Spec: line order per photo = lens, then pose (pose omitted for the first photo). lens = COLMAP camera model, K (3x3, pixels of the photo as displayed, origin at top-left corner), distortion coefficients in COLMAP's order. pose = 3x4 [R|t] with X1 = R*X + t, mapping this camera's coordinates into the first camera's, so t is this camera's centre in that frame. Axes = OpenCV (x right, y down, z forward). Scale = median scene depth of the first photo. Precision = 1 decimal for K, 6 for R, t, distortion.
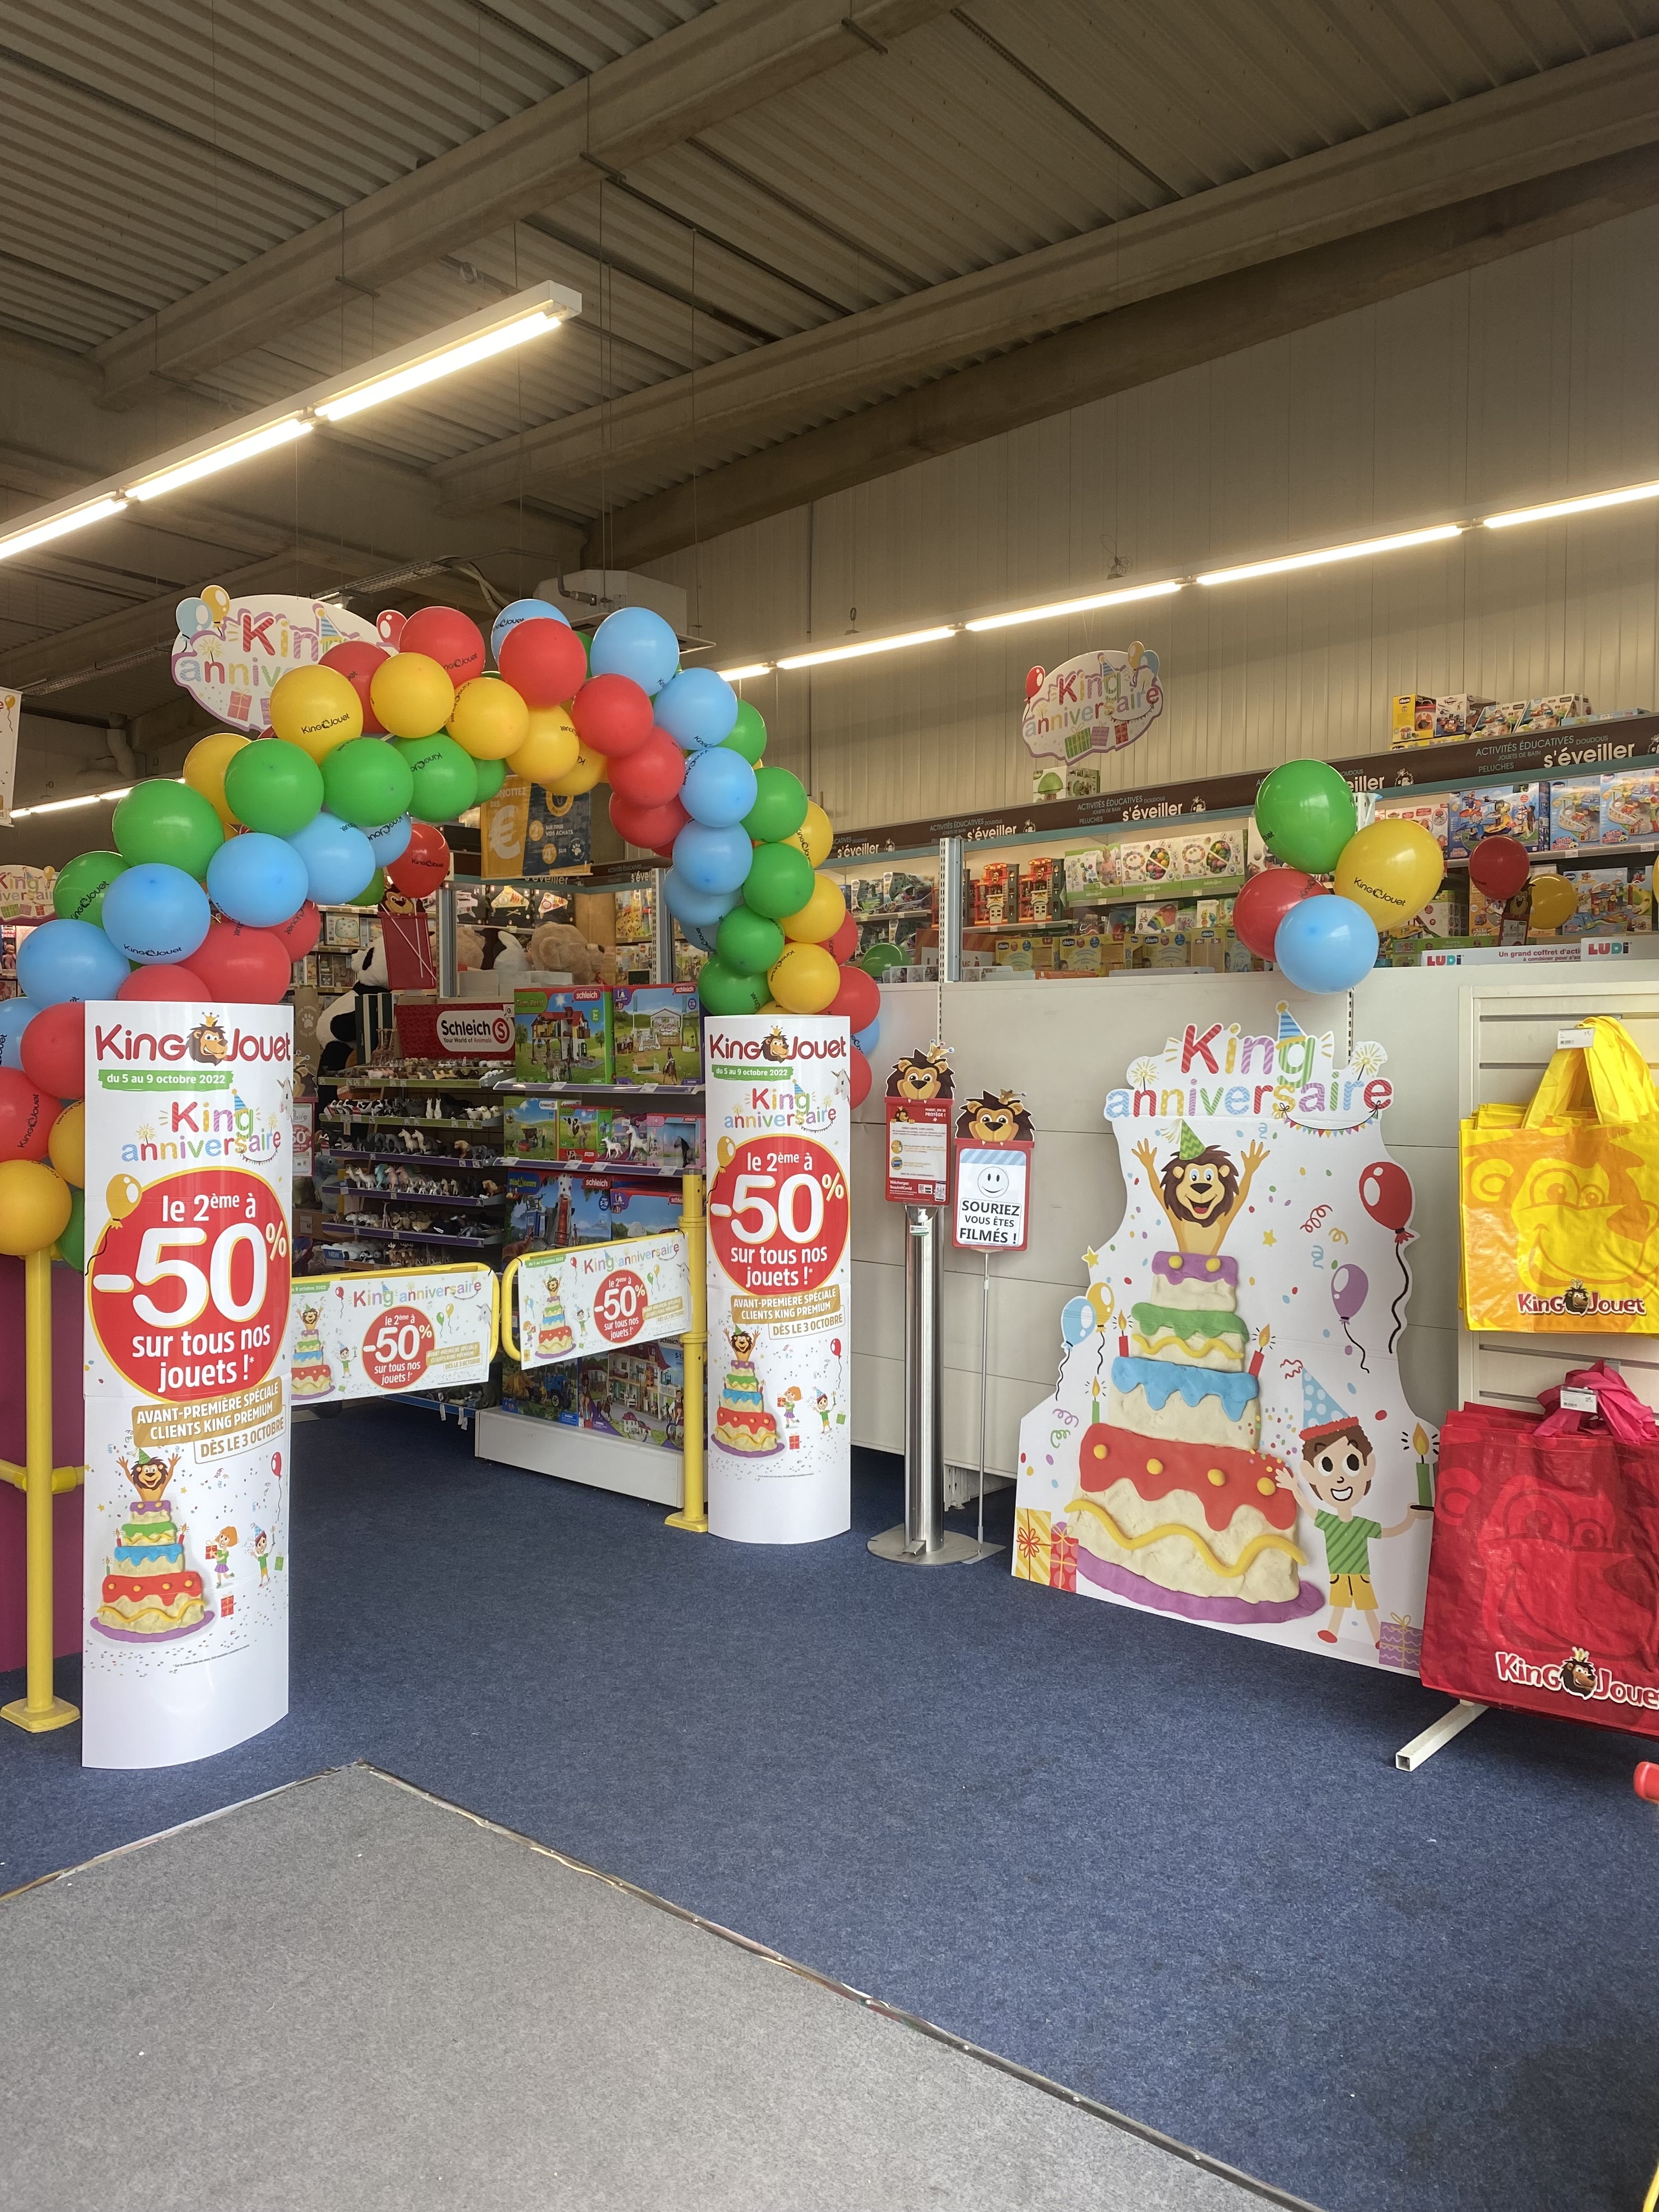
lens RADIAL K [[1665.7, 0, 832.6], [0, 1665.7, 1101.4], [0, 0, 1]] dist [0.039551, -0.024776]
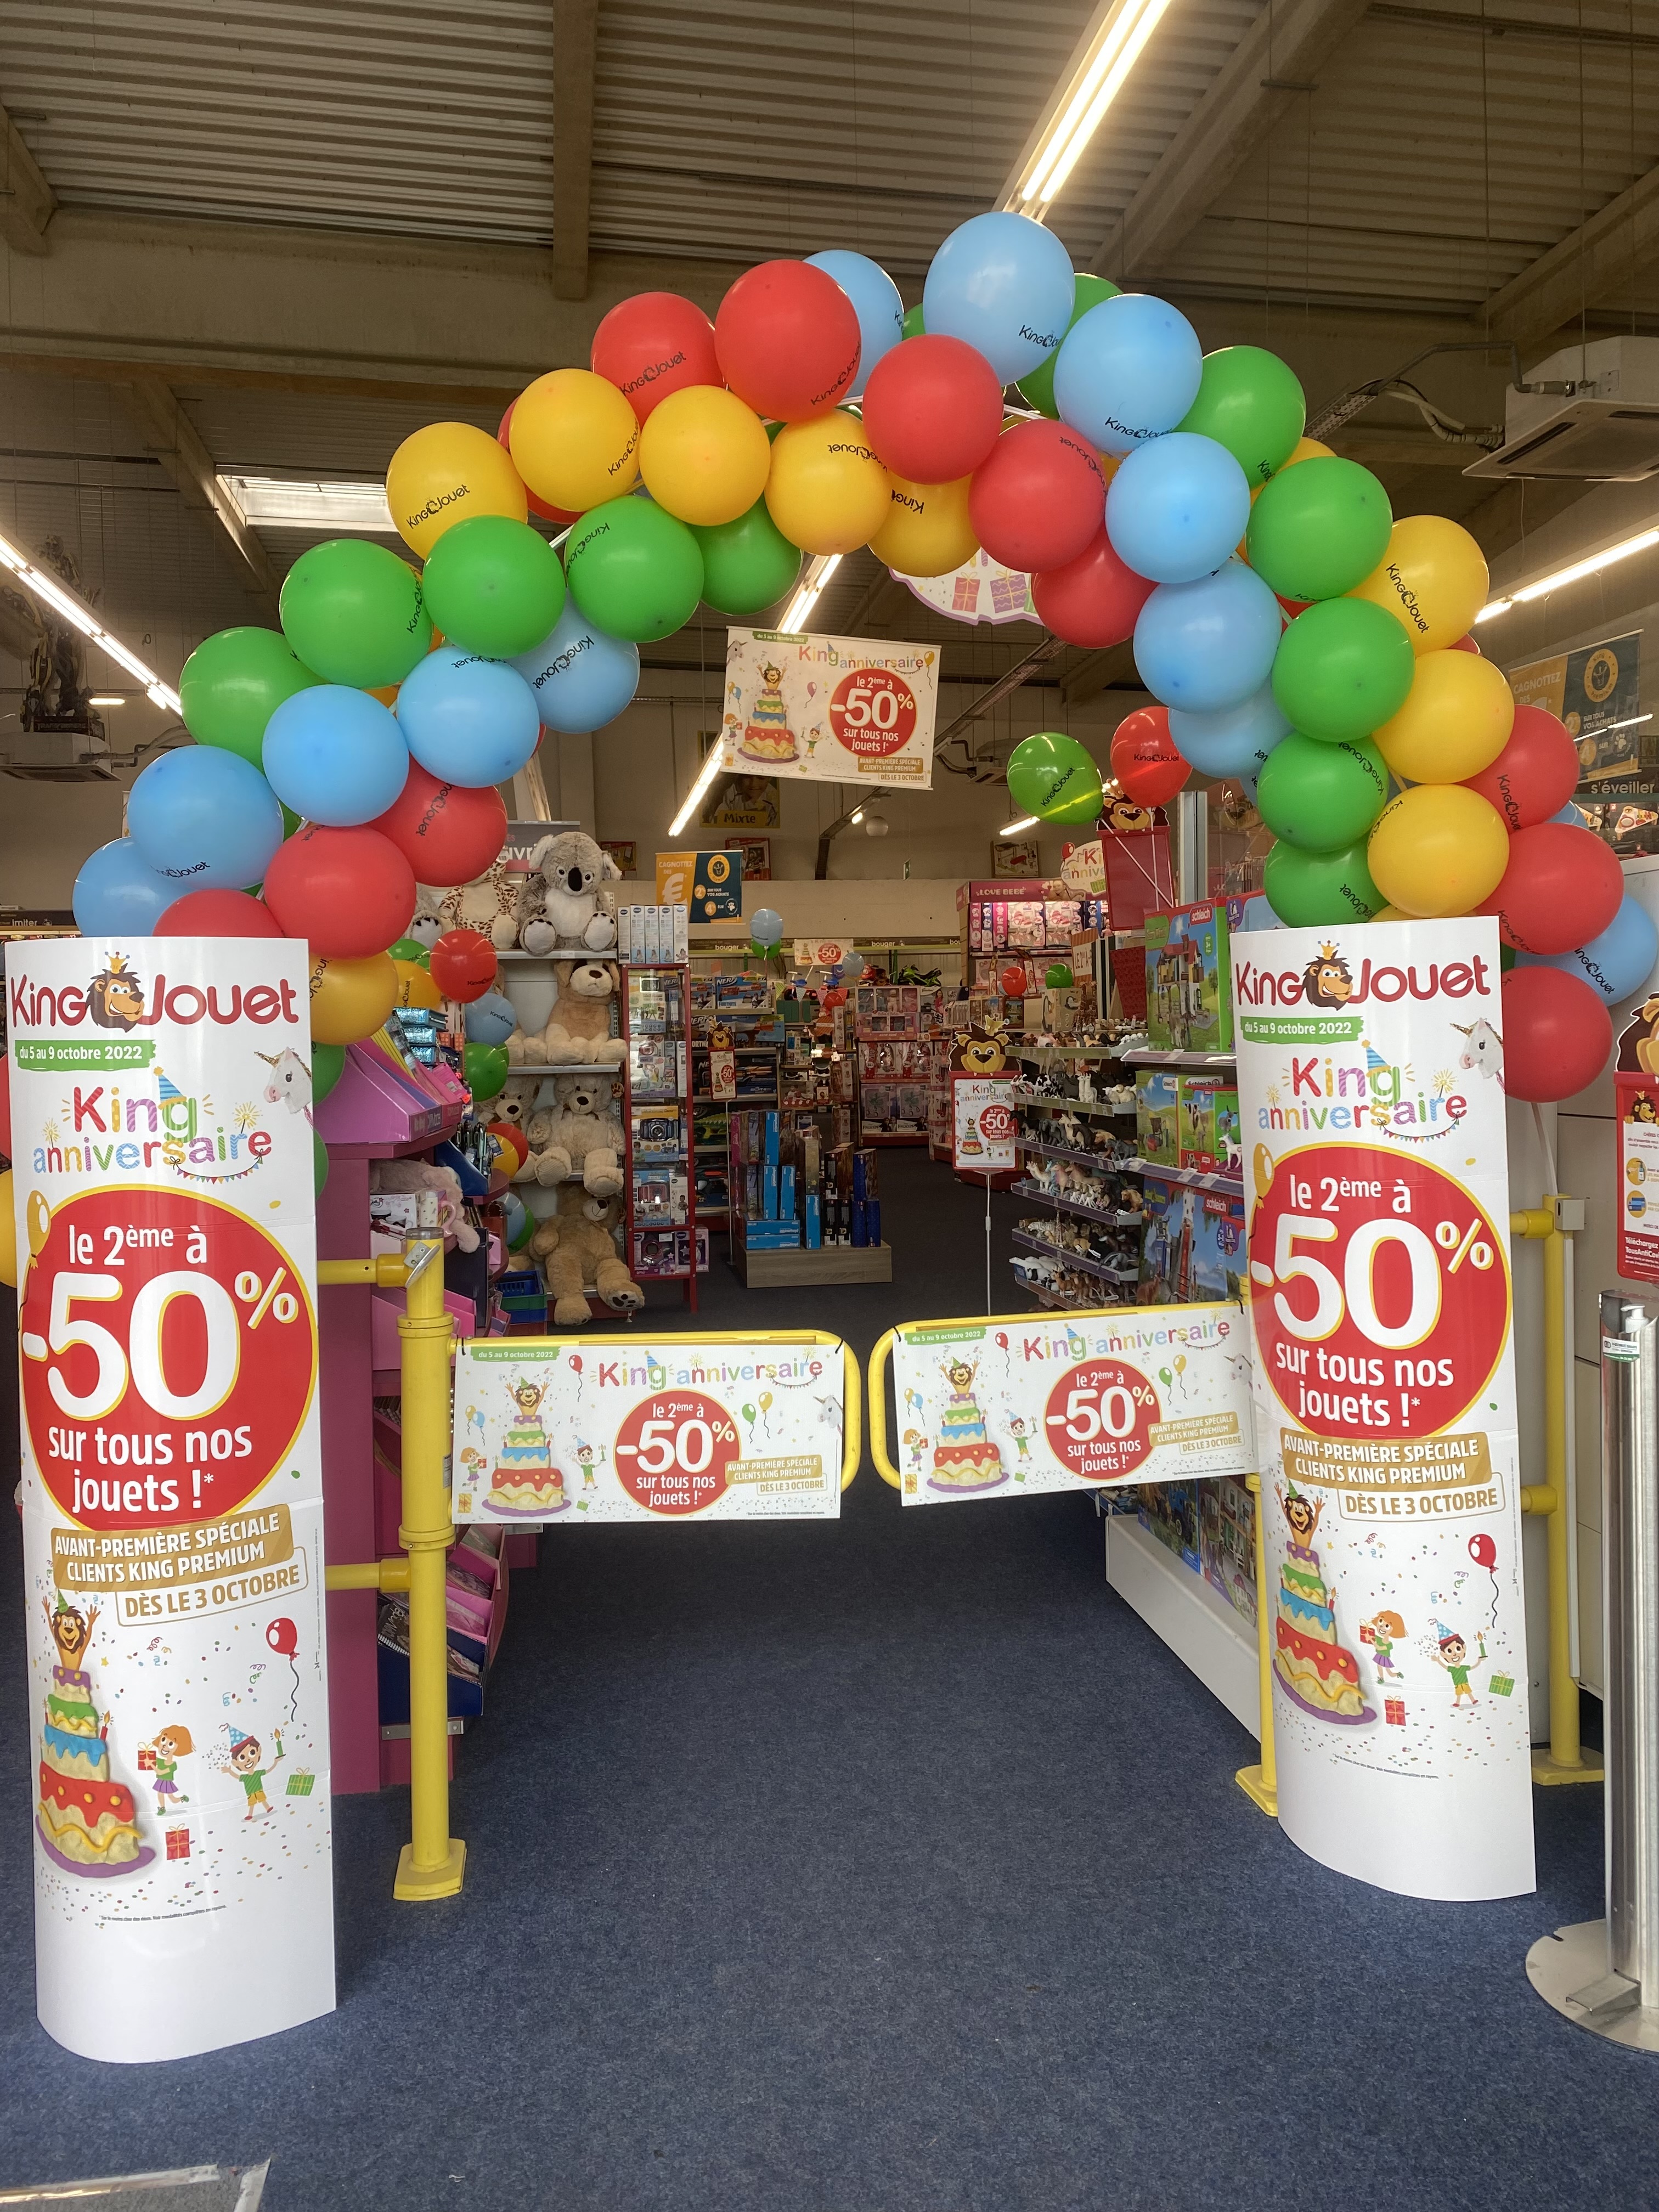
lens RADIAL K [[1665.7, 0, 826.1], [0, 1665.7, 1096.1], [0, 0, 1]] dist [0.039551, -0.024776]
pose [[0.759716, 0.009083, -0.650191, 0.195737], [0.001672, 0.999872, 0.015921, -0.004395], [0.650253, -0.013182, 0.759604, 0.487938]]
